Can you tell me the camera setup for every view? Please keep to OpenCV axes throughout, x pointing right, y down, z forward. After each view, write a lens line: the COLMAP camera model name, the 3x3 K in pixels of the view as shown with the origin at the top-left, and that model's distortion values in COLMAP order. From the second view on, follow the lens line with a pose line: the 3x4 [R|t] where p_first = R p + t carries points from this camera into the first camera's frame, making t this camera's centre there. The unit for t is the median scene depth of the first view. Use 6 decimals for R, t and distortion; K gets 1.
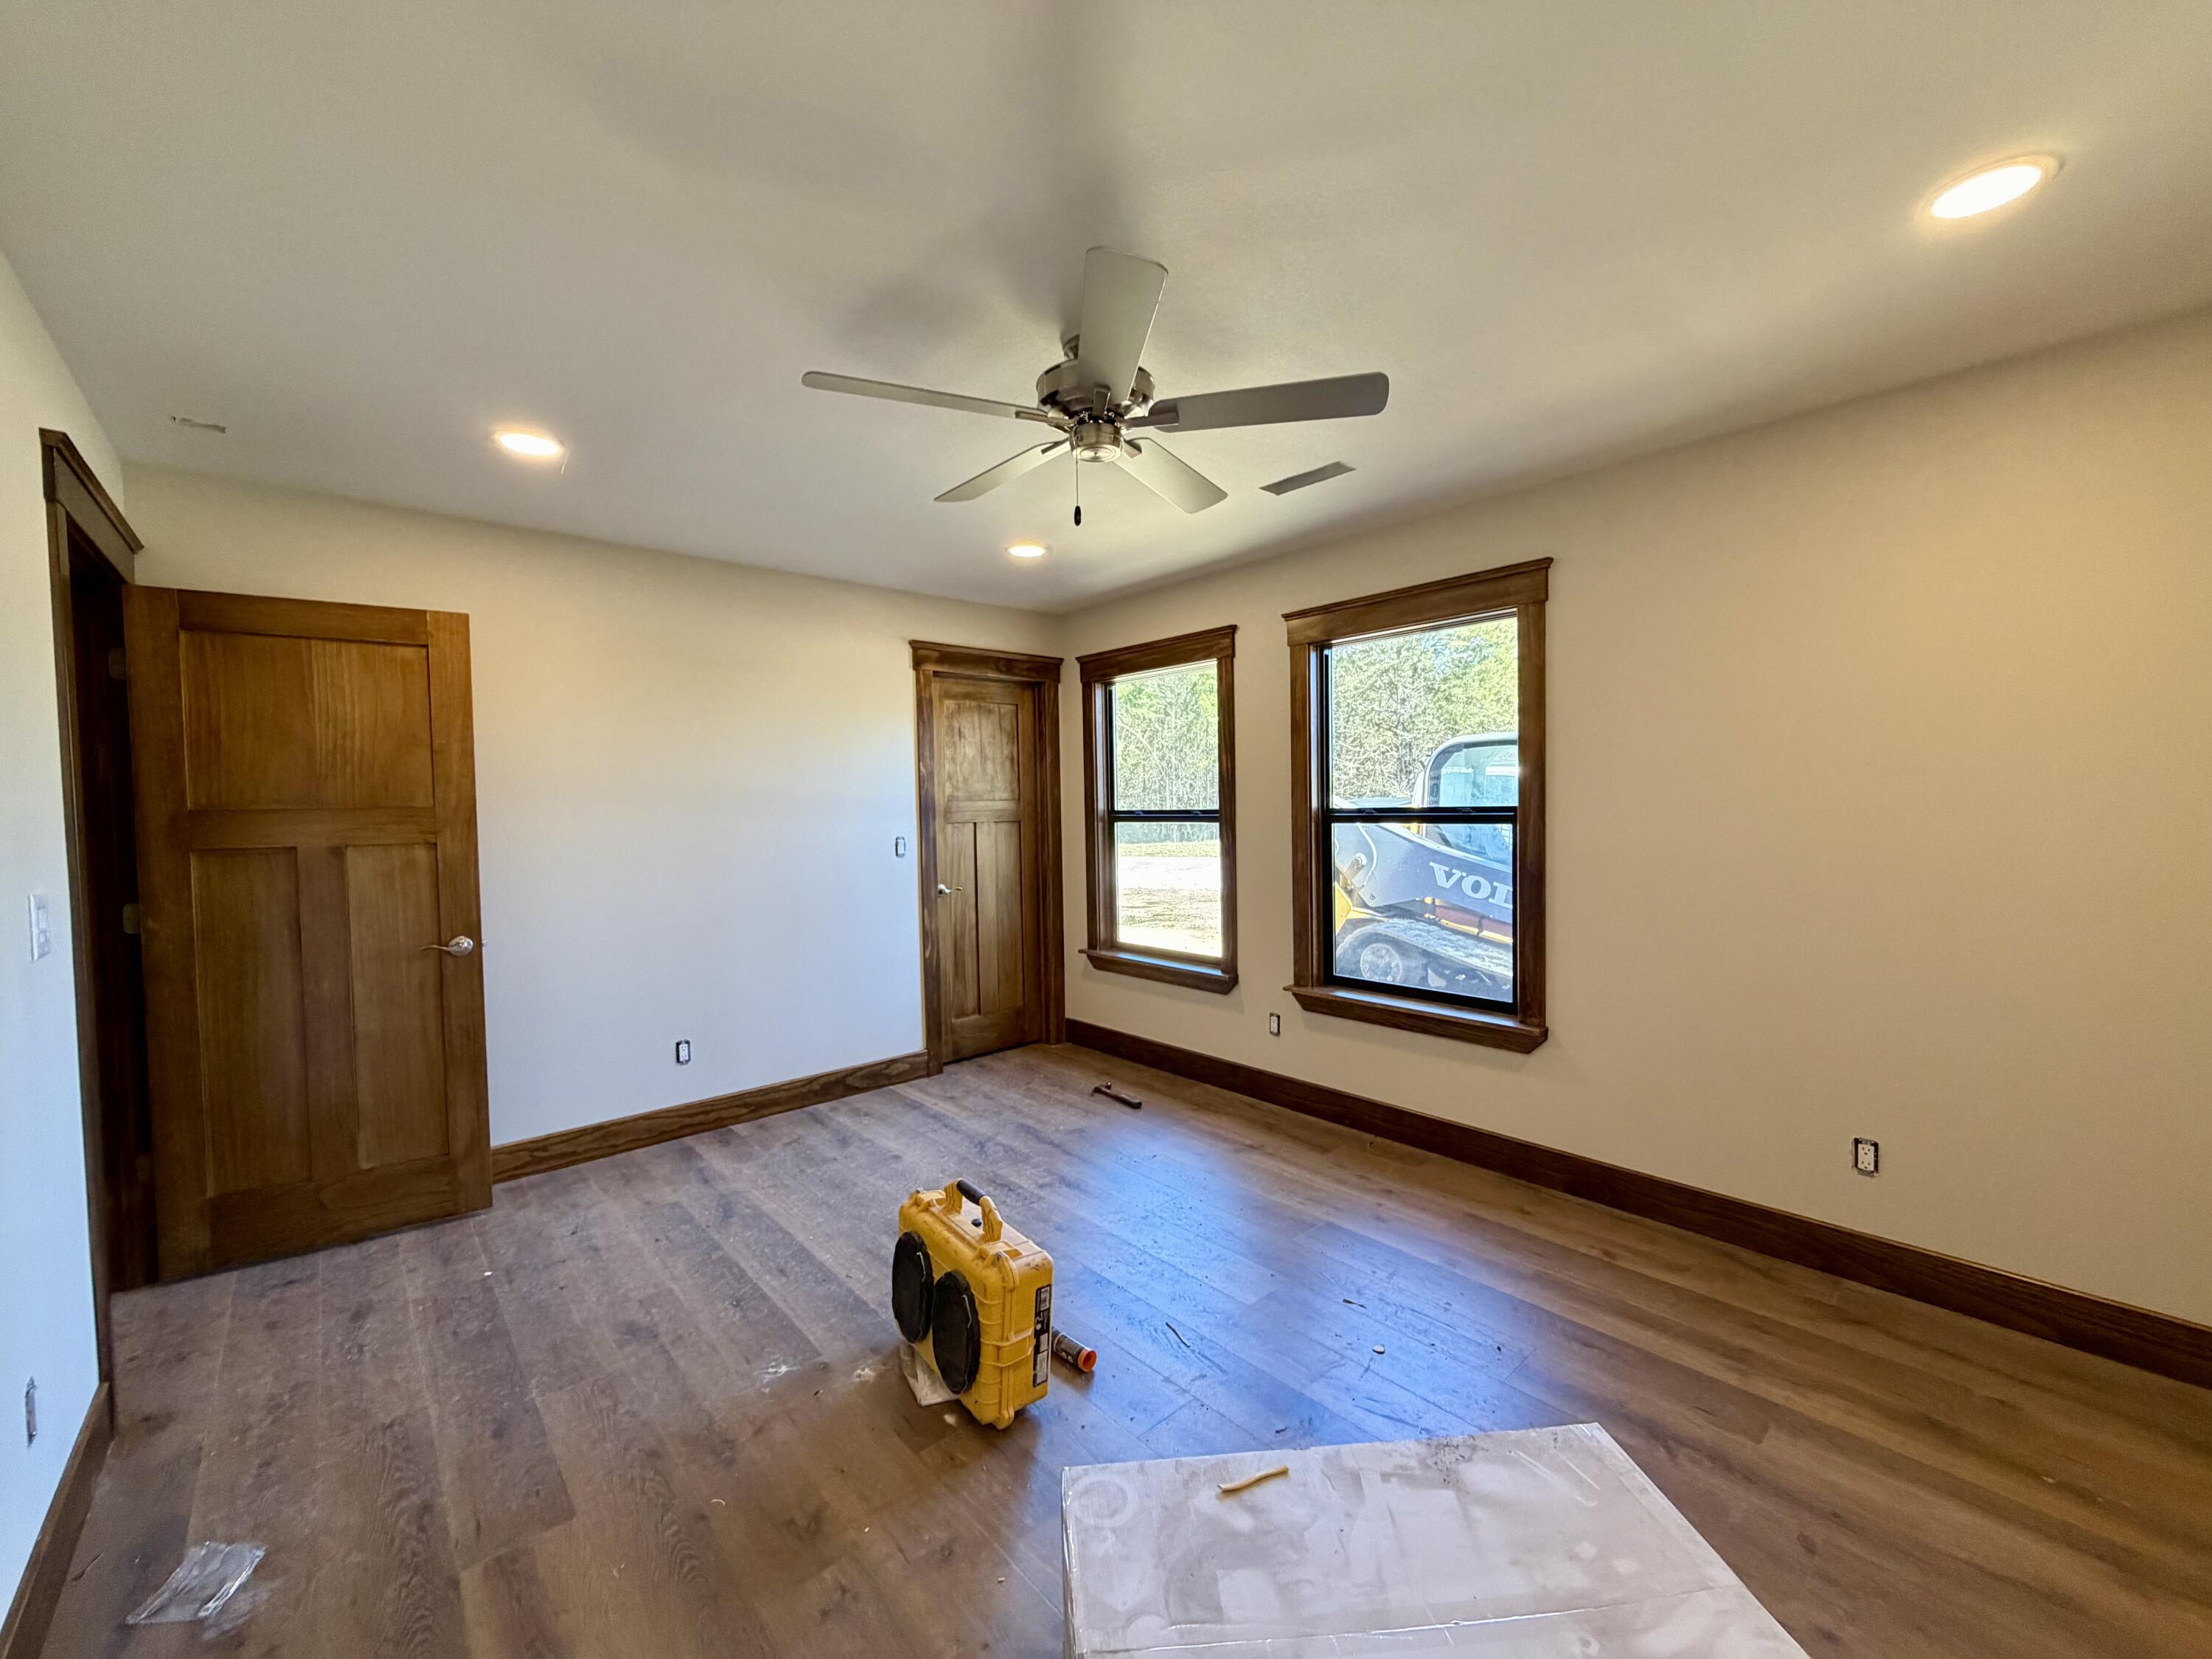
lens RADIAL K [[884.0, 0, 1101.5], [0, 884.0, 832.2], [0, 0, 1]] dist [-0.000771, -0.000173]
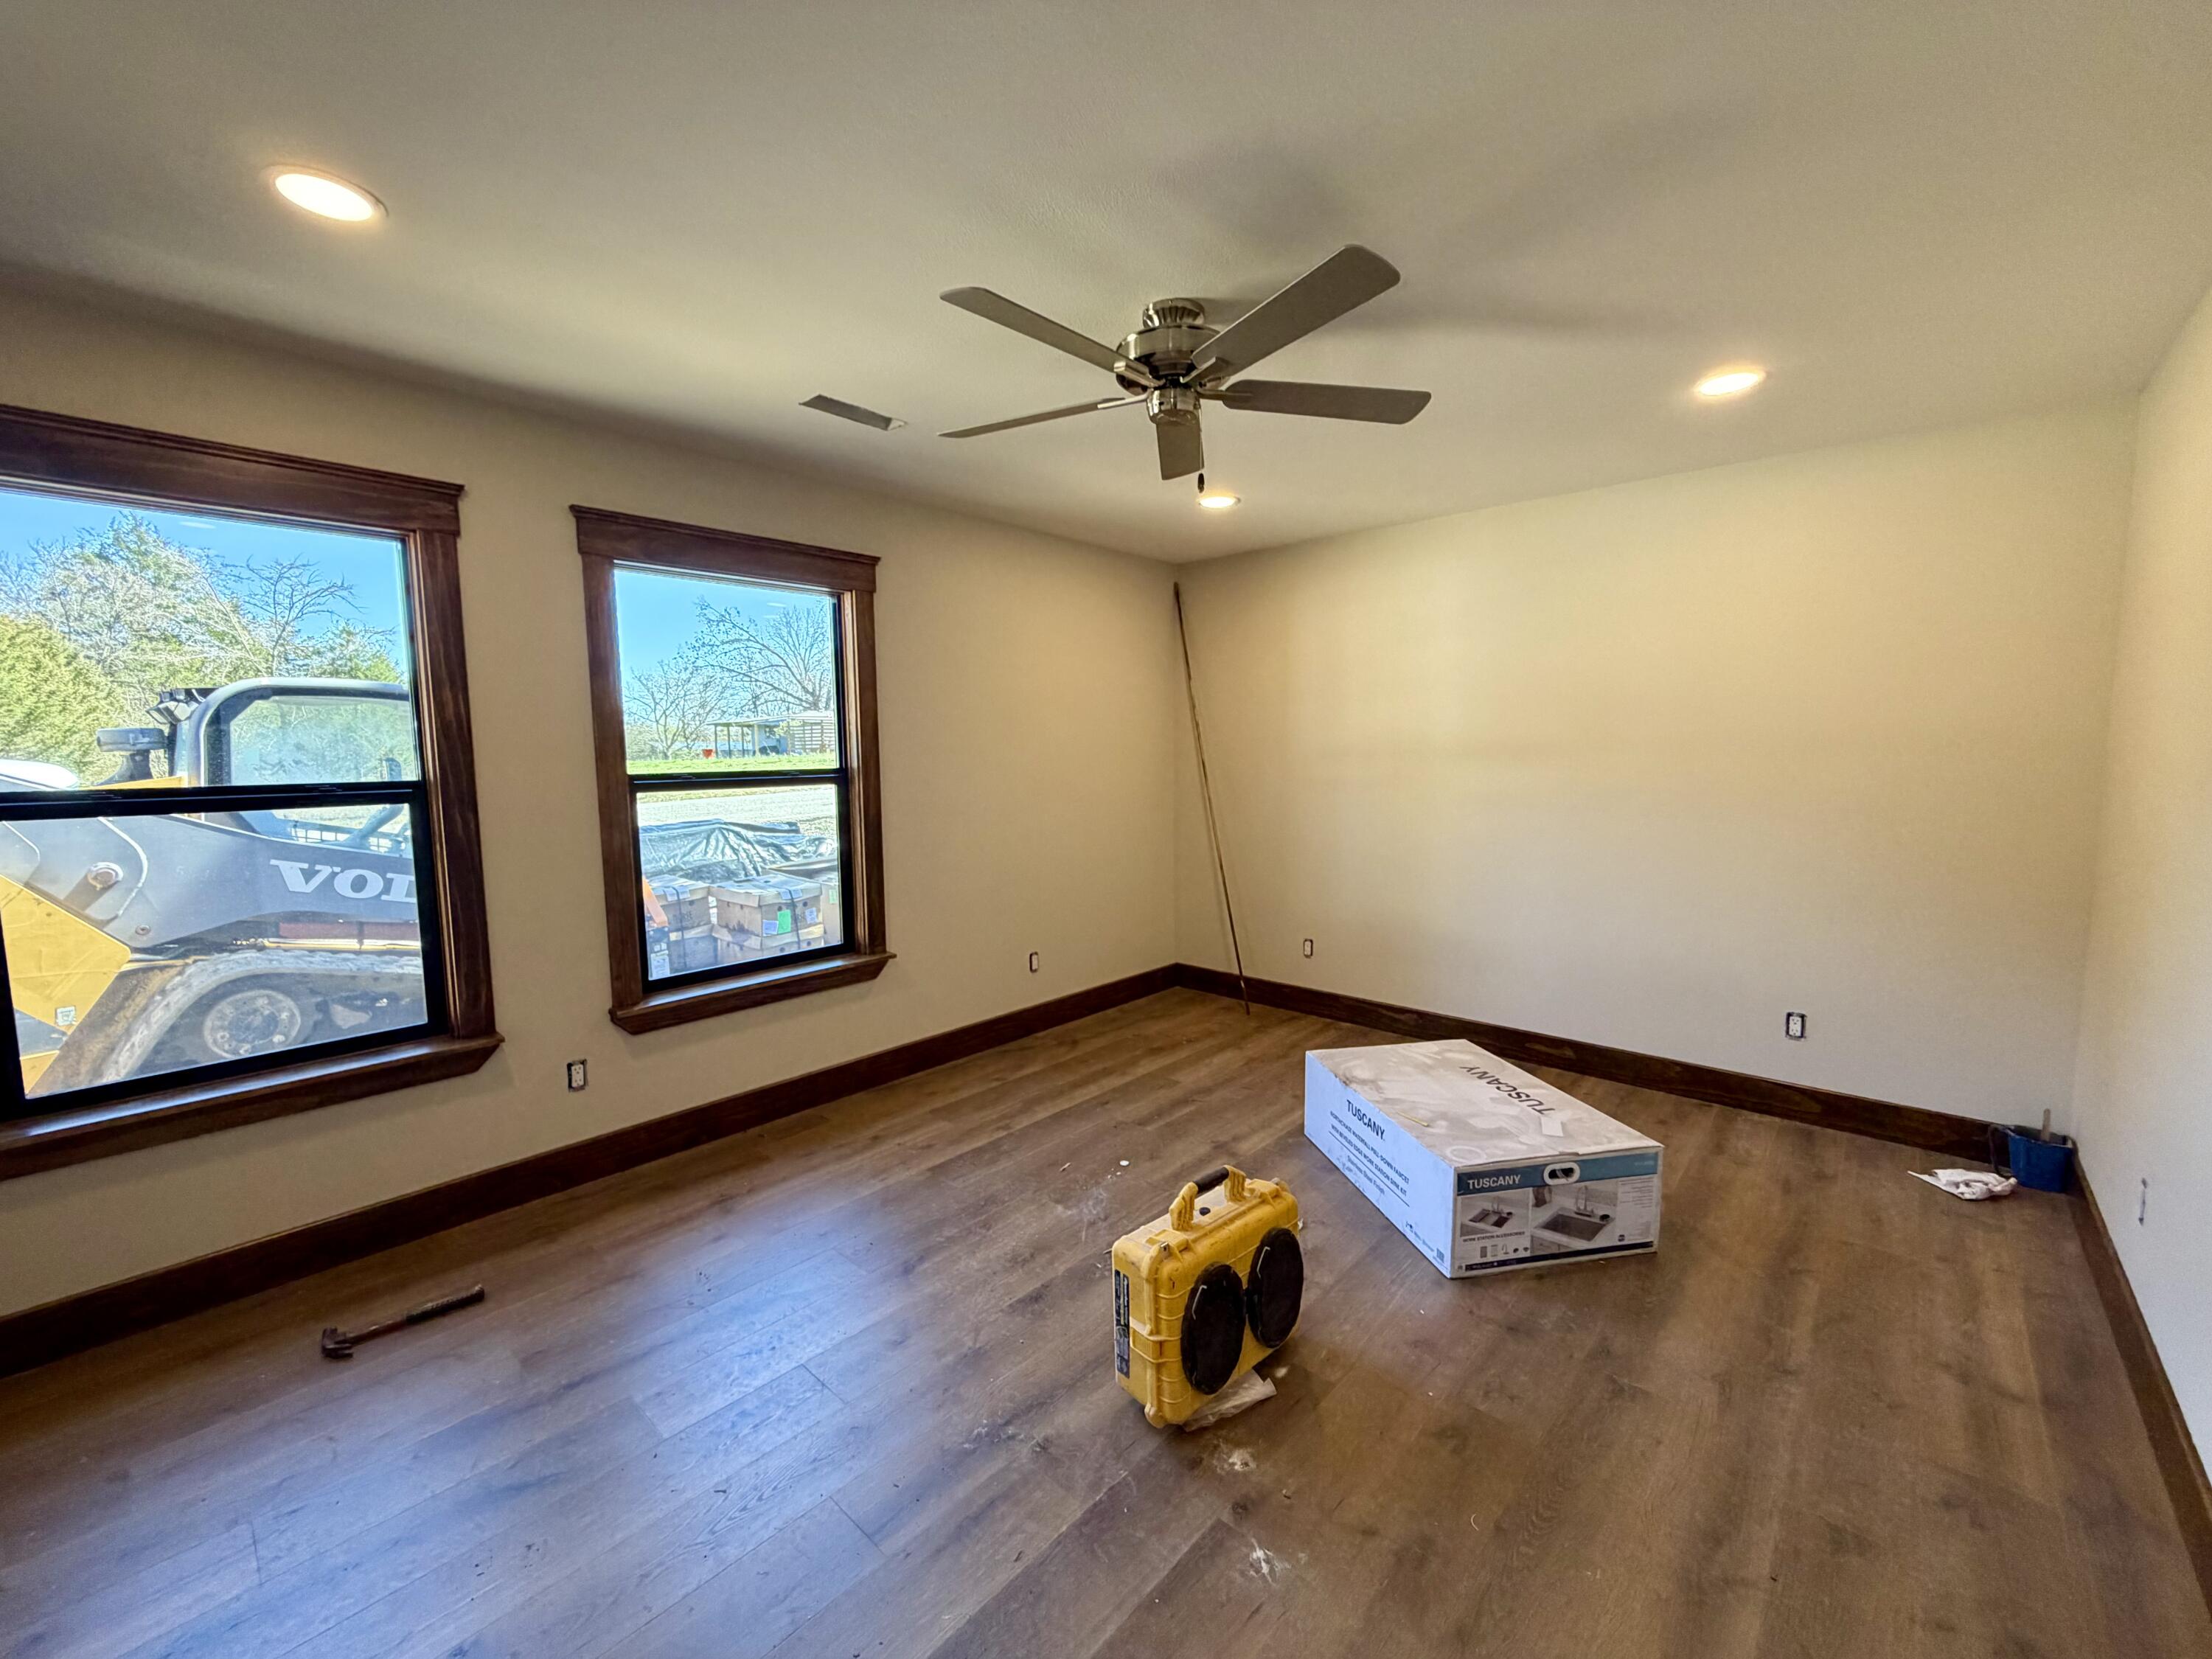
lens RADIAL K [[884.0, 0, 1101.5], [0, 884.0, 832.2], [0, 0, 1]] dist [-0.000771, -0.000173]
pose [[-0.107297, -0.075678, 0.991343, -0.703752], [0.046451, 0.995628, 0.081033, -0.024635], [-0.993141, 0.054743, -0.103313, 0.814866]]
